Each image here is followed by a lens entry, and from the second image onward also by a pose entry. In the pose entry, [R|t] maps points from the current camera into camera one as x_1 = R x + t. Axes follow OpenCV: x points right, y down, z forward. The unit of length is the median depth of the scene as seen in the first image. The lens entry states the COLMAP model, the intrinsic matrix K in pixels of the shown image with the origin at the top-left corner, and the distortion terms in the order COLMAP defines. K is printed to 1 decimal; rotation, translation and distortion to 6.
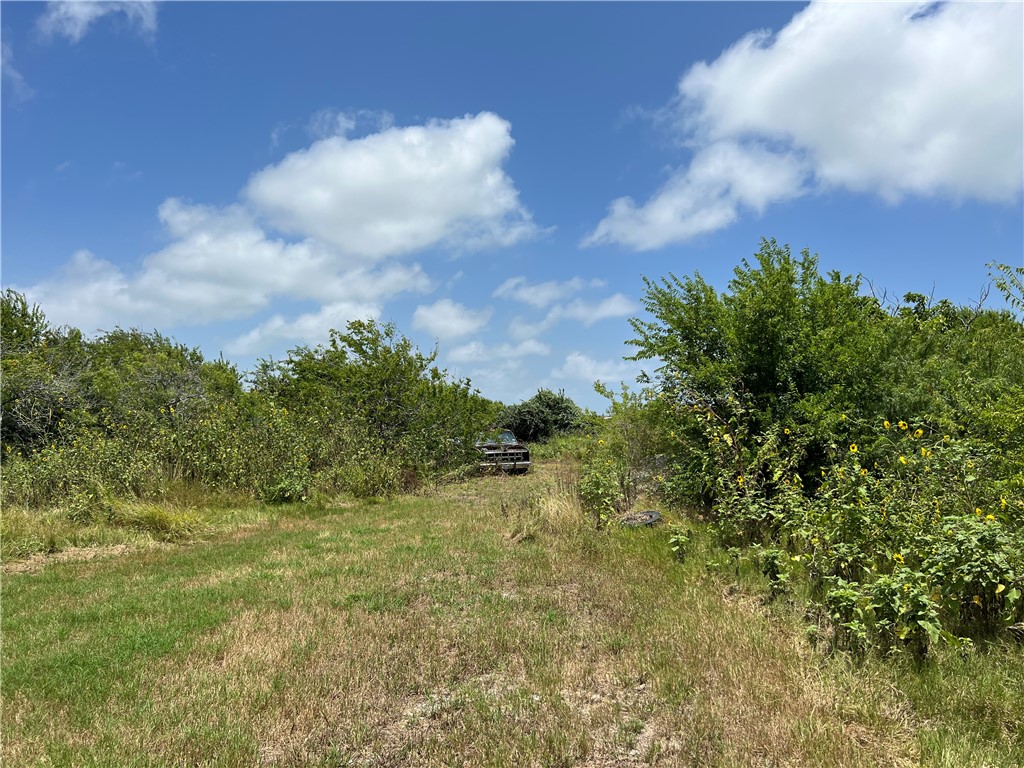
lens RADIAL K [[744.4, 0, 520.1], [0, 744.4, 402.7], [0, 0, 1]] dist [0.032931, -0.057446]
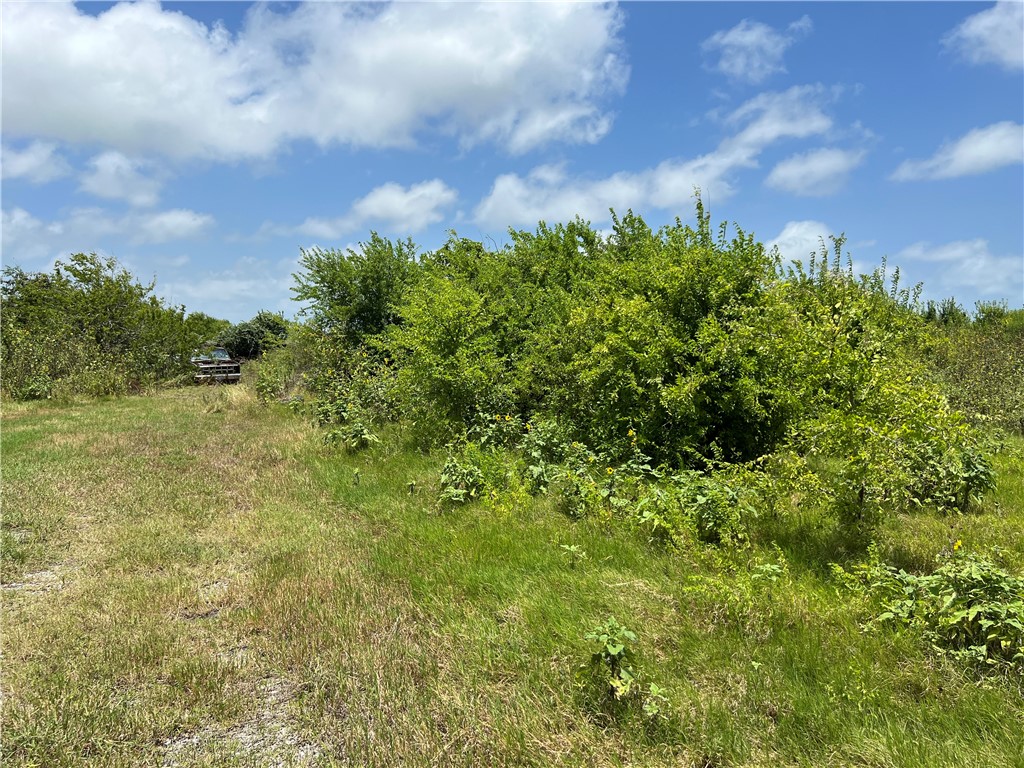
lens RADIAL K [[744.4, 0, 507.2], [0, 744.4, 382.0], [0, 0, 1]] dist [0.032931, -0.057446]
pose [[0.947828, -0.013931, 0.318478, 0.039940], [-0.011778, 0.996832, 0.078658, -0.009274], [-0.318564, -0.078305, 0.944661, -0.326745]]
